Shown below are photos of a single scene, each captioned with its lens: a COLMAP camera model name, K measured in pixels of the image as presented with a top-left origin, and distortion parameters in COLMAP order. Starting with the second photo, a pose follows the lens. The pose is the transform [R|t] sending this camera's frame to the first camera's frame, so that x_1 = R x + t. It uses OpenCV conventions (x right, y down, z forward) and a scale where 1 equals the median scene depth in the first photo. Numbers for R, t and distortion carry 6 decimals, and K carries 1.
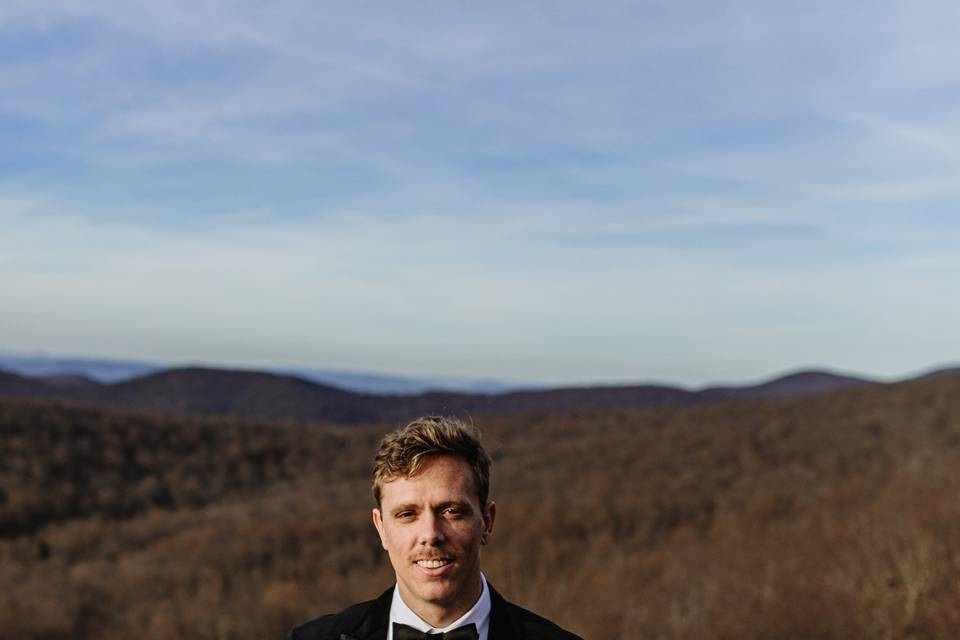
lens RADIAL K [[1358.6, 0, 480.0], [0, 1358.6, 320.0], [0, 0, 1]] dist [-0.009426, 0.080772]
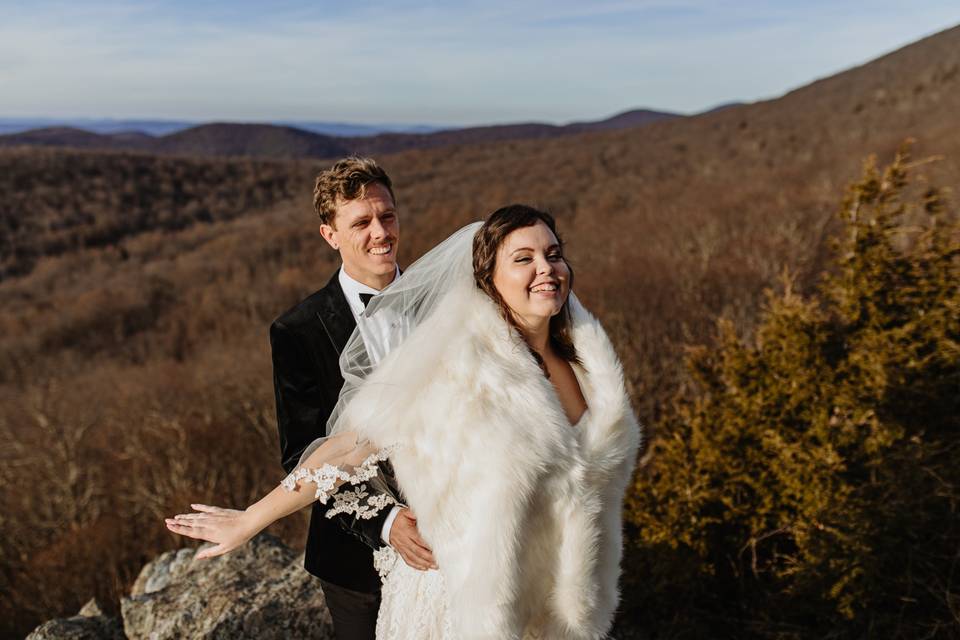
lens RADIAL K [[1358.6, 0, 480.0], [0, 1358.6, 320.0], [0, 0, 1]] dist [-0.009426, 0.080772]
pose [[0.990017, -0.056577, 0.129093, -0.133674], [0.031643, 0.981738, 0.187588, -0.021062], [-0.137348, -0.181631, 0.973728, -0.464645]]
